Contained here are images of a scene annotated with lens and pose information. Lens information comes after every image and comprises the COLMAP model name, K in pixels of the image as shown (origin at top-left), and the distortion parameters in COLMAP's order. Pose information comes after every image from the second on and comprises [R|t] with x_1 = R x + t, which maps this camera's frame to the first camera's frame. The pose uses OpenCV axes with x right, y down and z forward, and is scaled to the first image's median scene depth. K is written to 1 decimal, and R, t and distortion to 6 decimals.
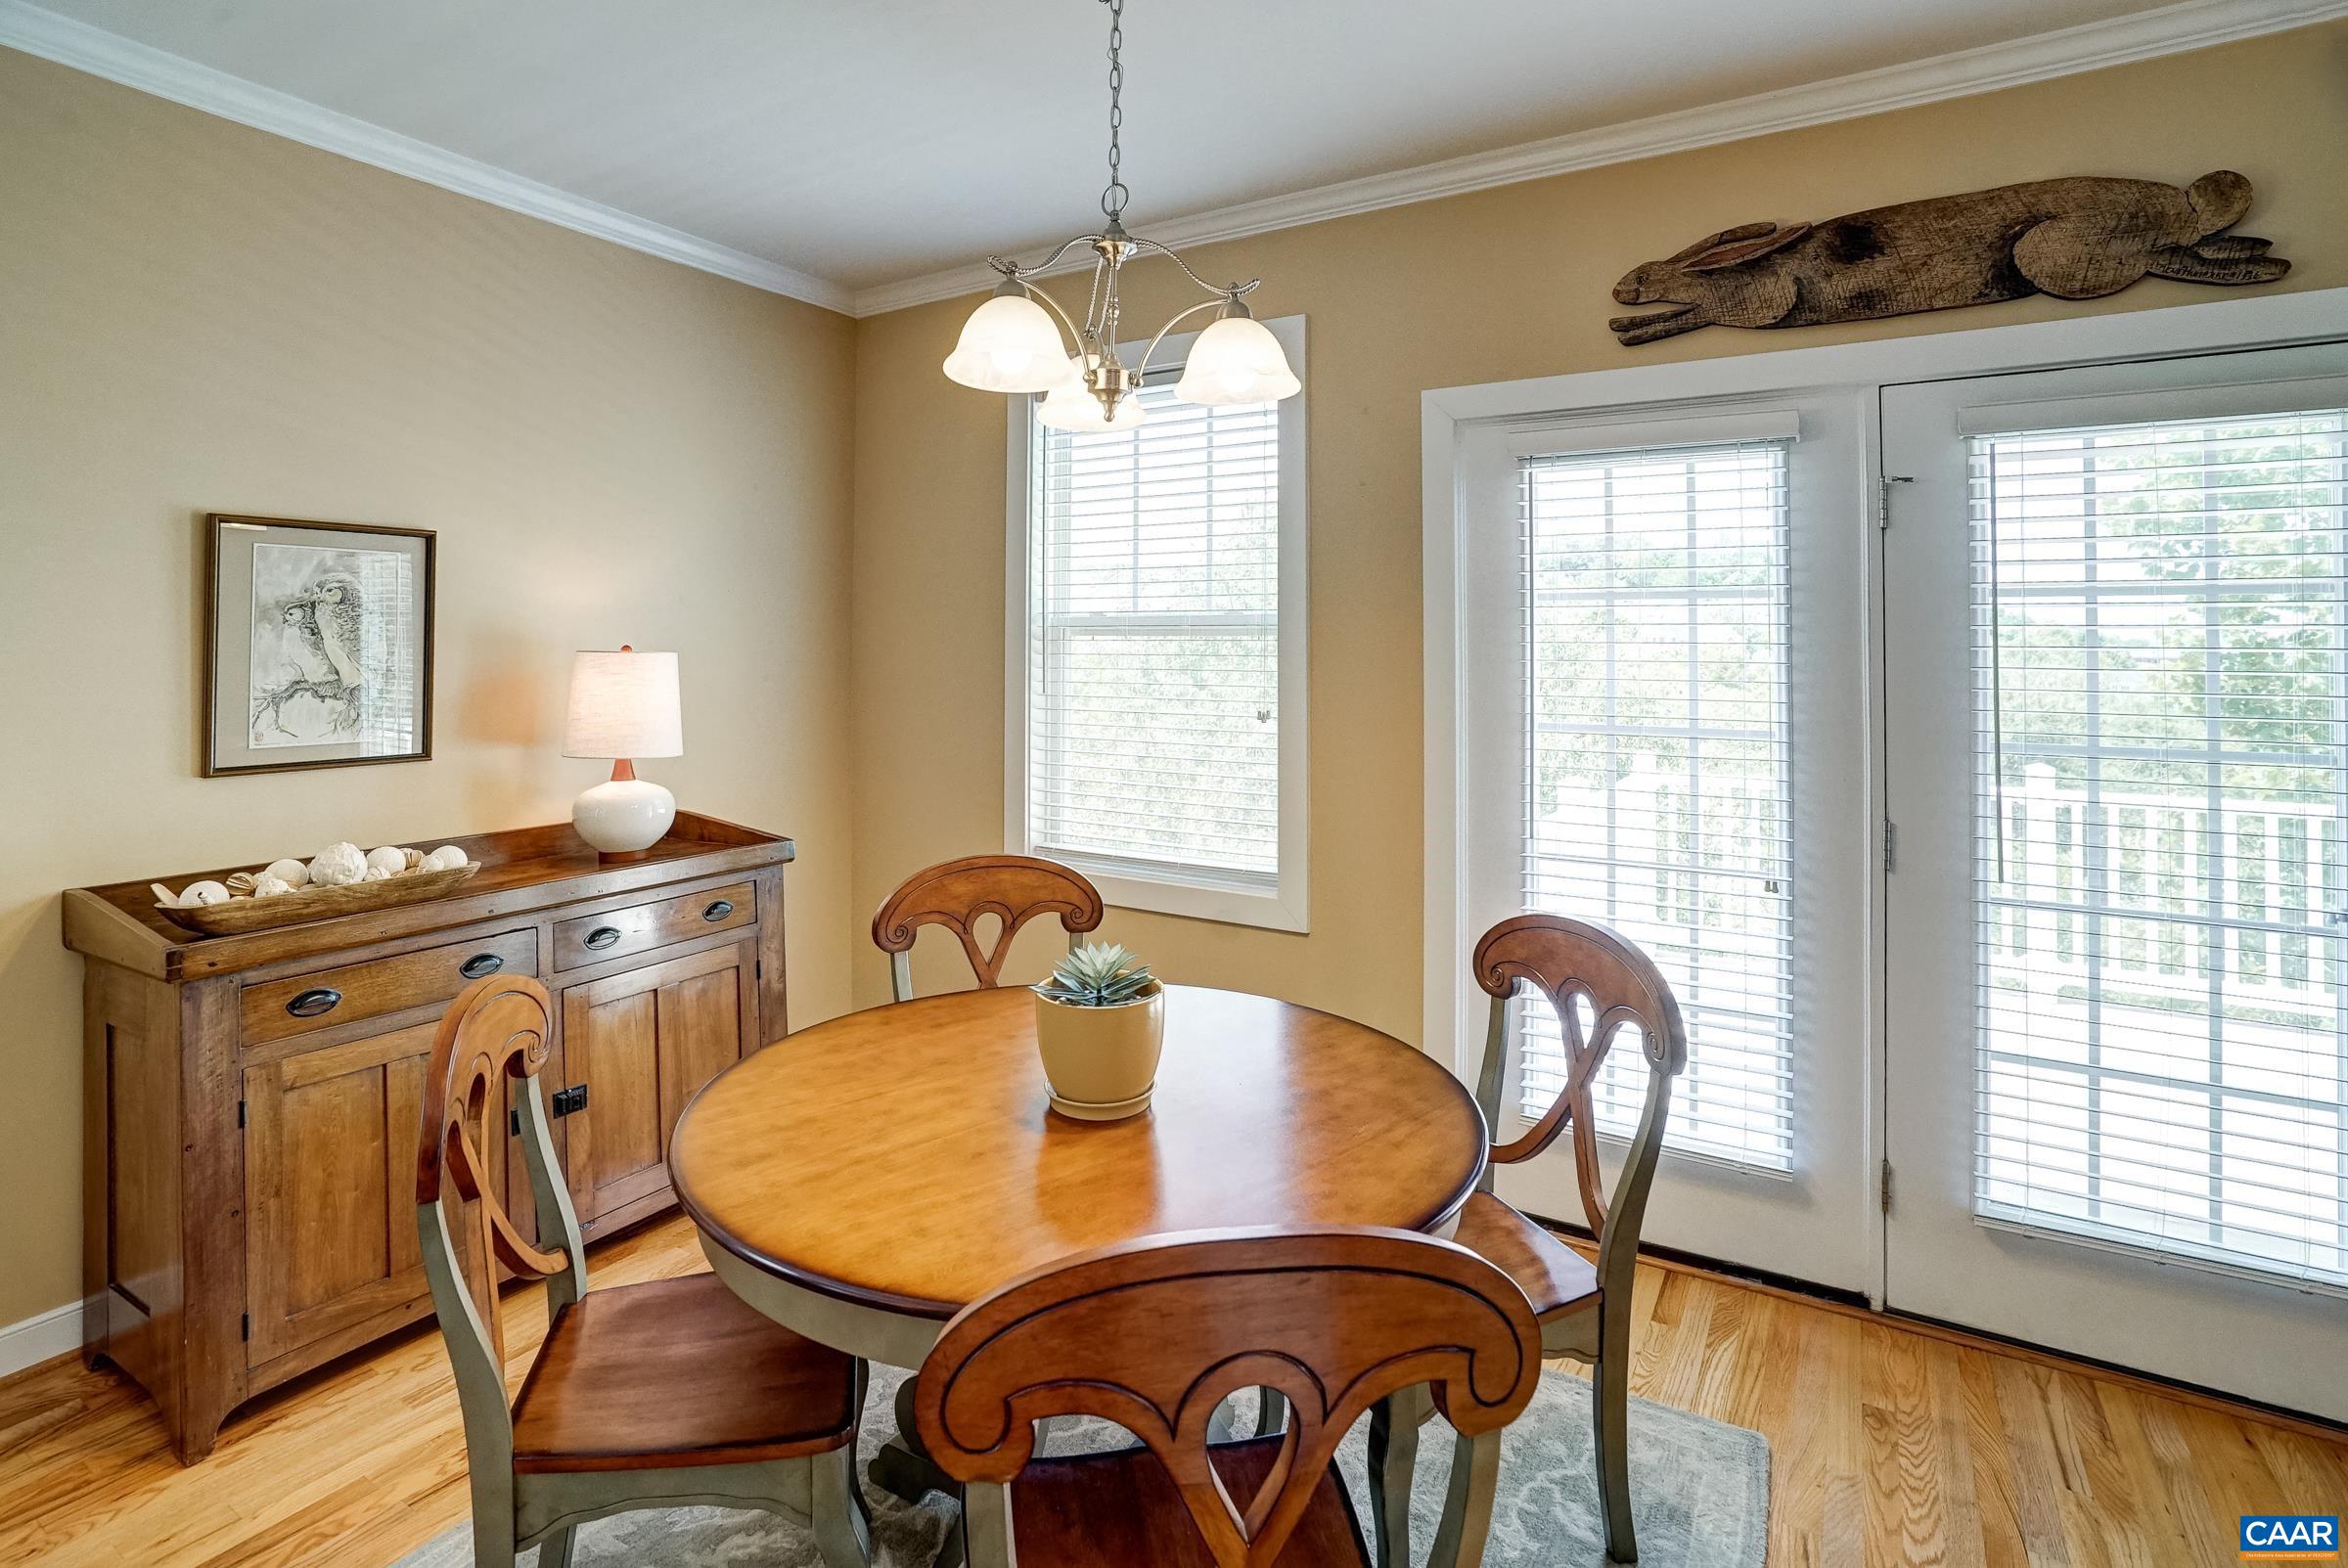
lens RADIAL K [[1130.1, 0, 1165.8], [0, 1130.1, 609.3], [0, 0, 1]] dist [-0.040479, 0.011910]
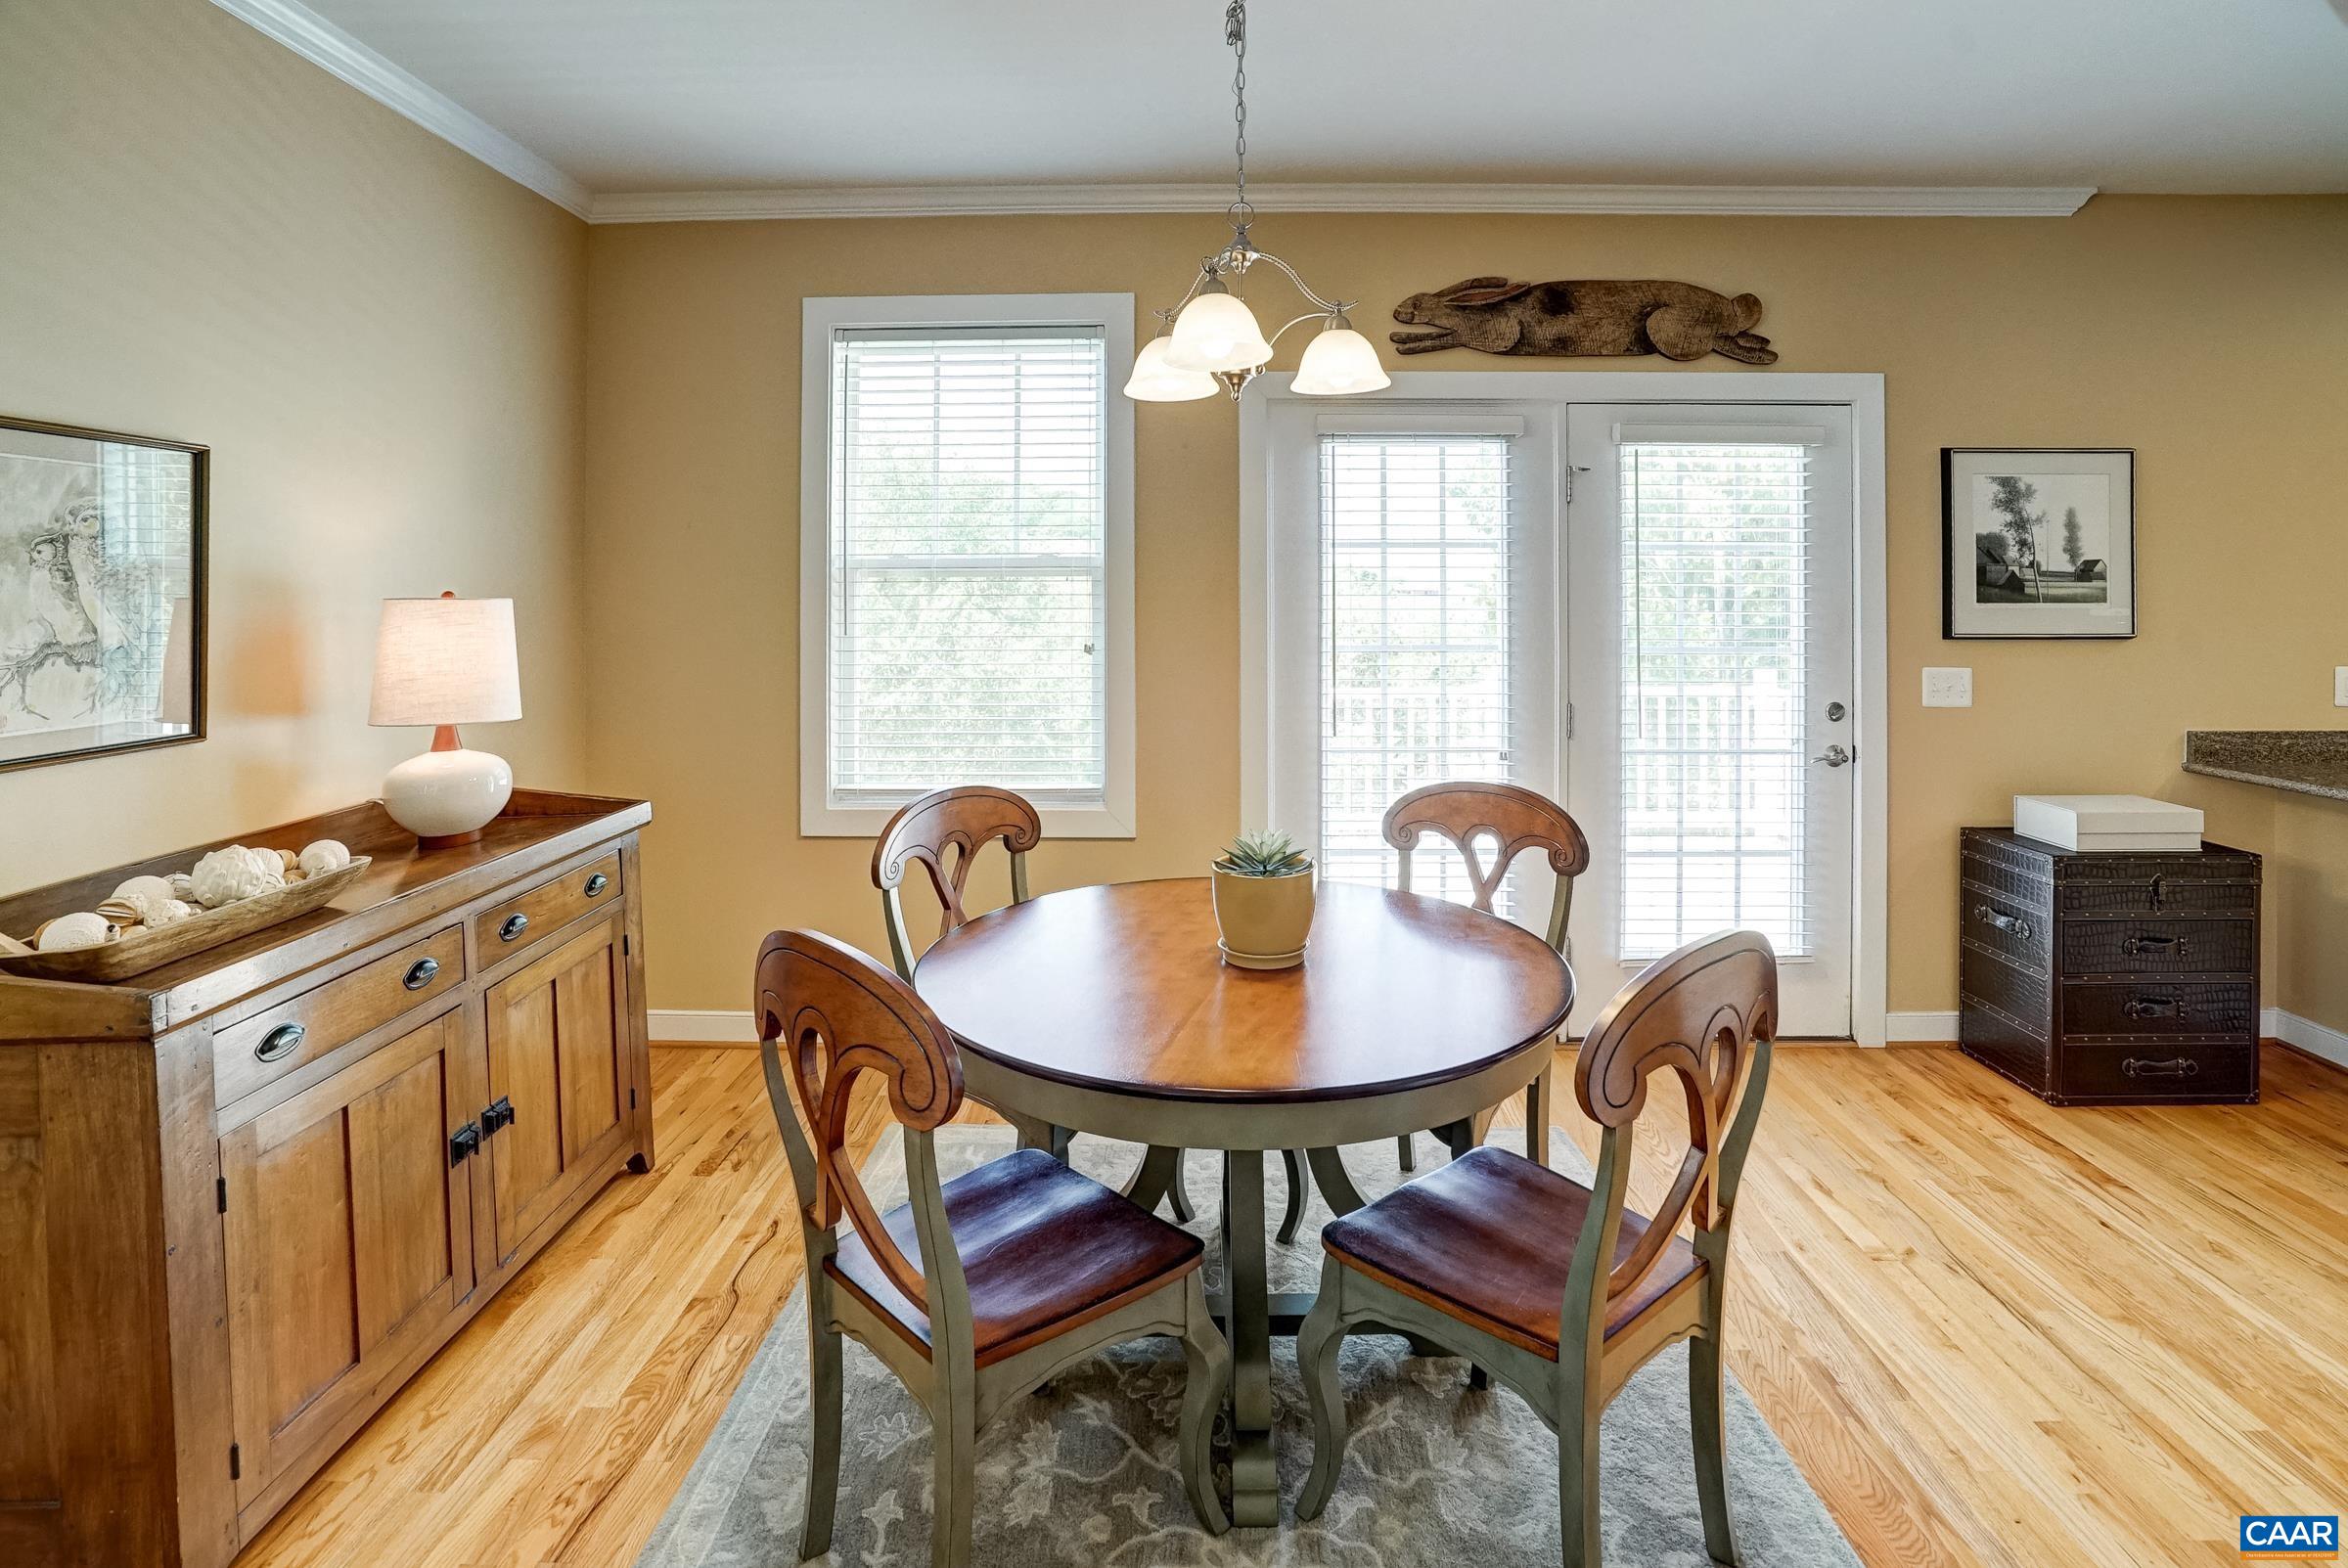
lens RADIAL K [[1130.1, 0, 1186.2], [0, 1130.1, 568.6], [0, 0, 1]] dist [-0.040479, 0.011910]
pose [[0.859667, 0.001220, 0.510853, -0.511845], [-0.010795, 0.999817, 0.015780, -0.003916], [-0.510741, -0.019080, 0.859523, -0.006988]]
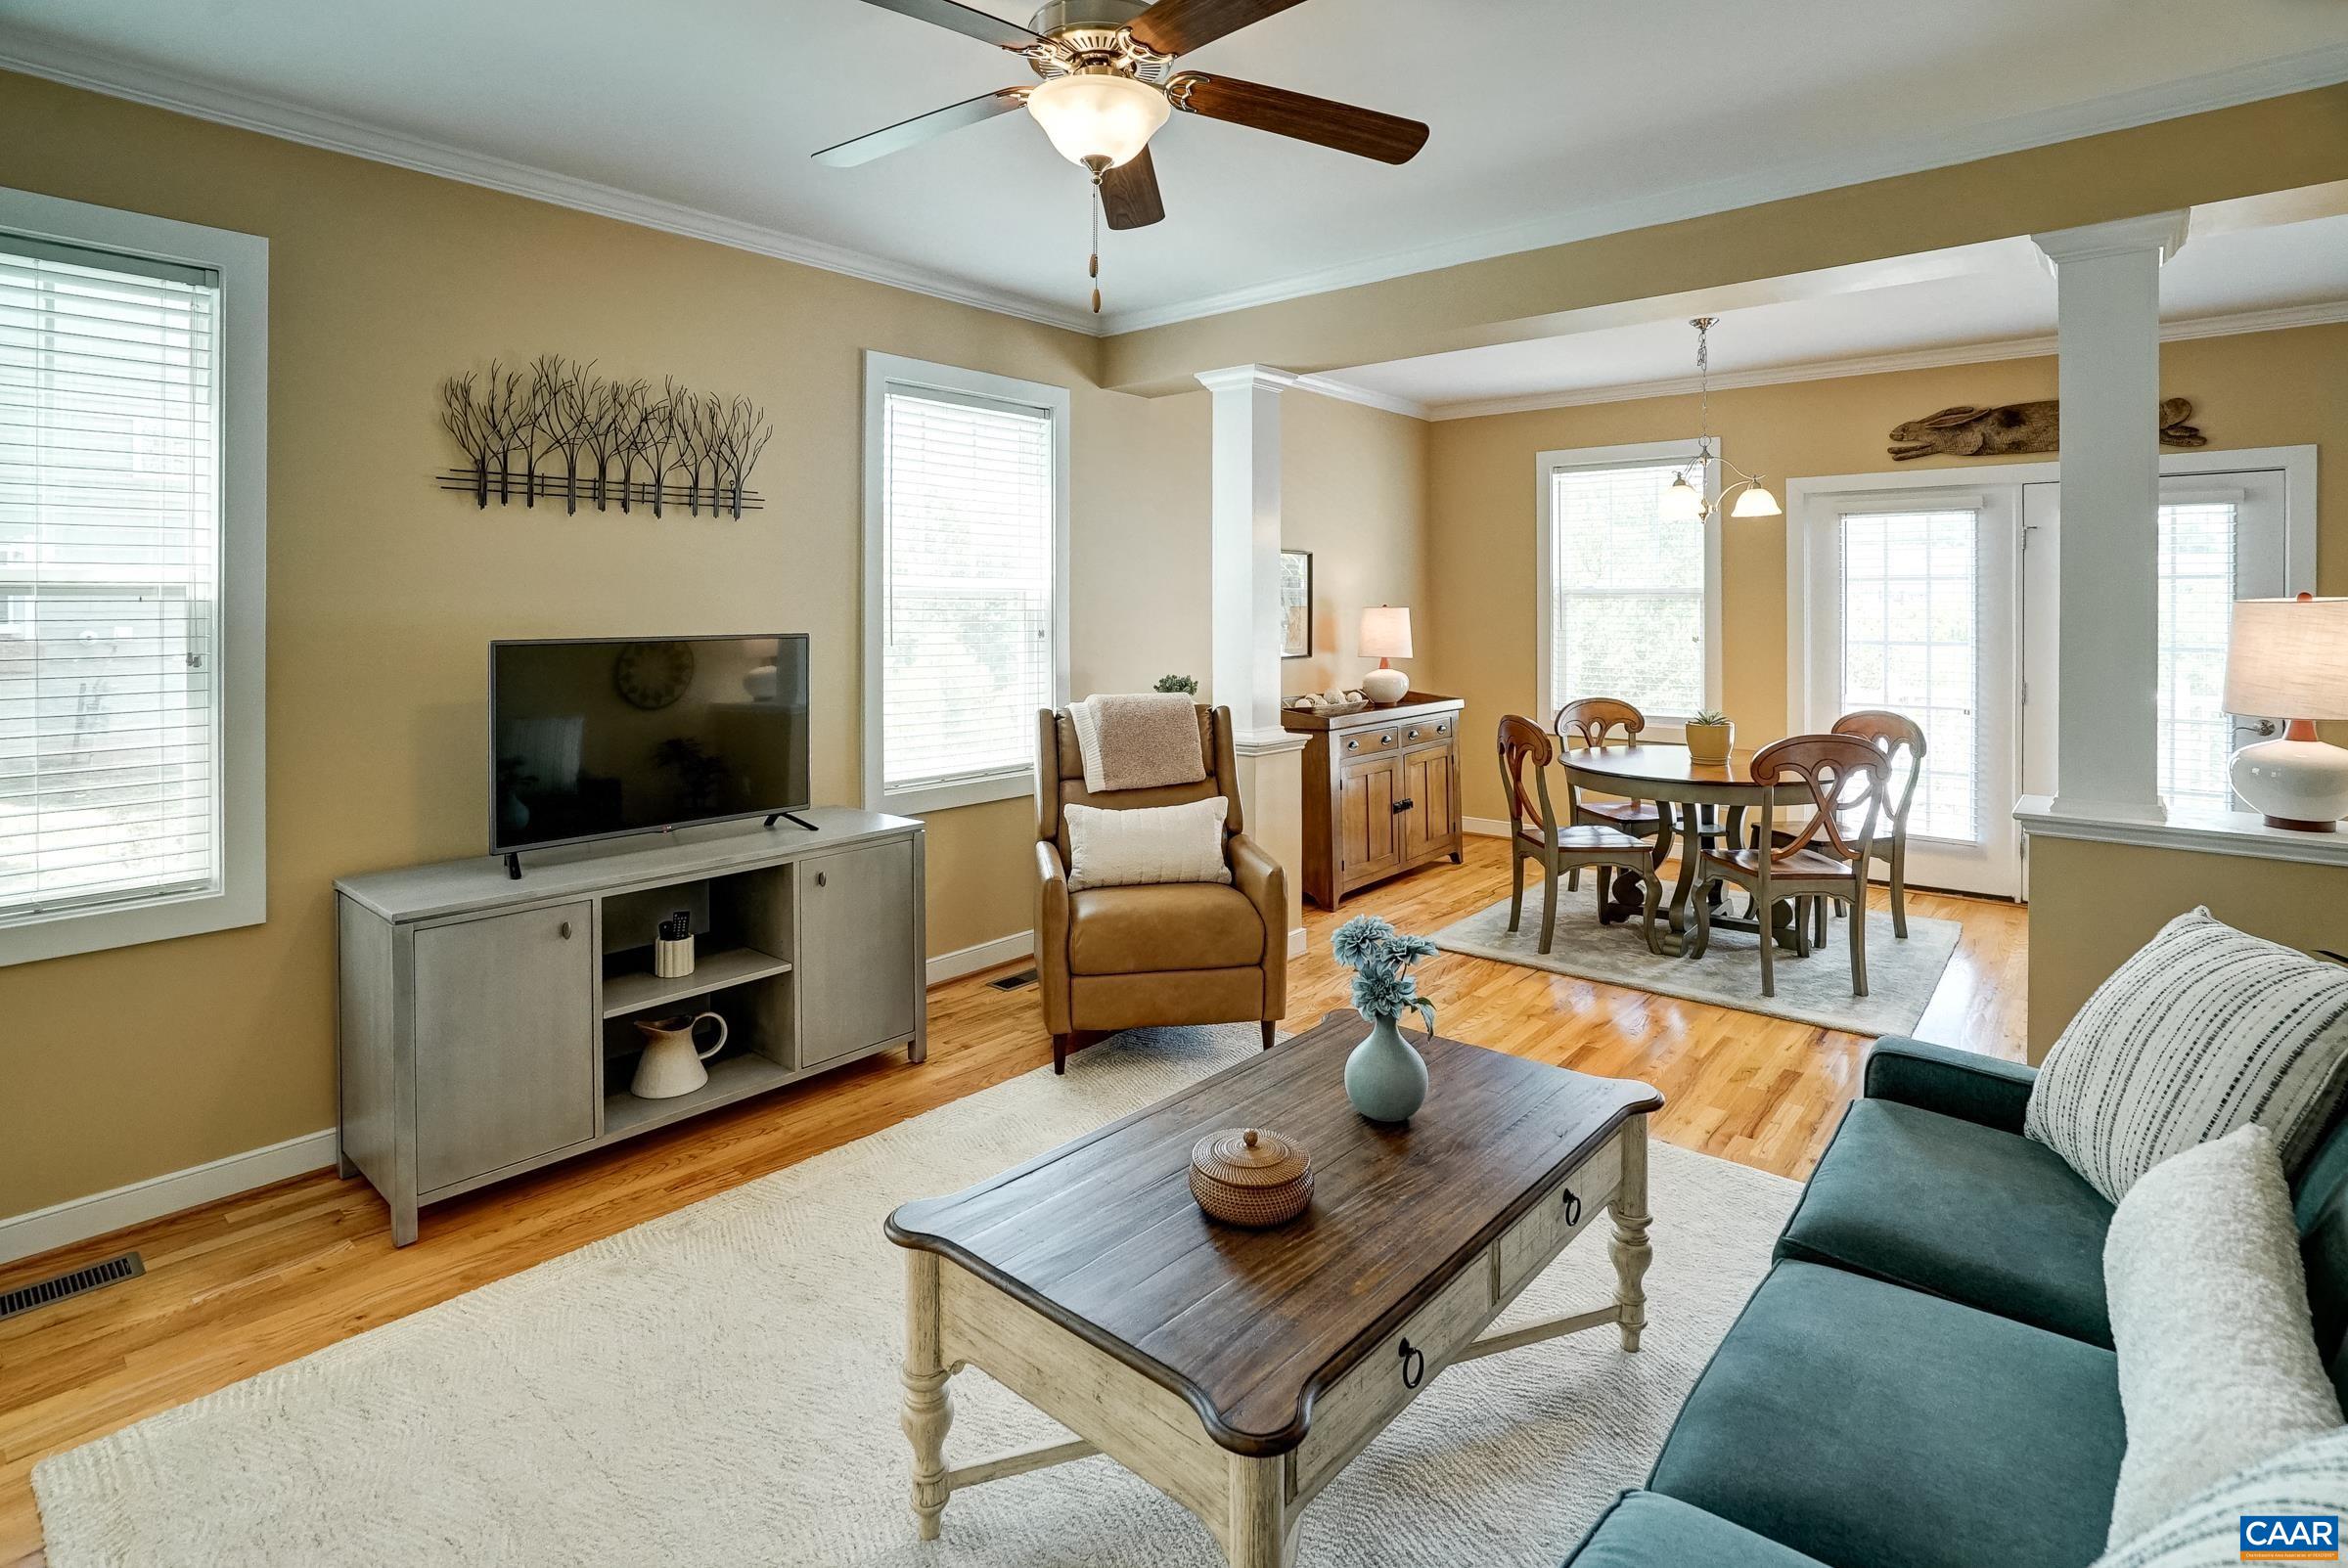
lens RADIAL K [[1130.1, 0, 1174.7], [0, 1130.1, 597.1], [0, 0, 1]] dist [-0.040479, 0.011910]
pose [[0.987864, -0.003263, -0.155287, -0.645025], [0.006627, 0.999754, 0.021155, -0.034849], [0.155180, -0.021927, 0.987643, -1.365222]]
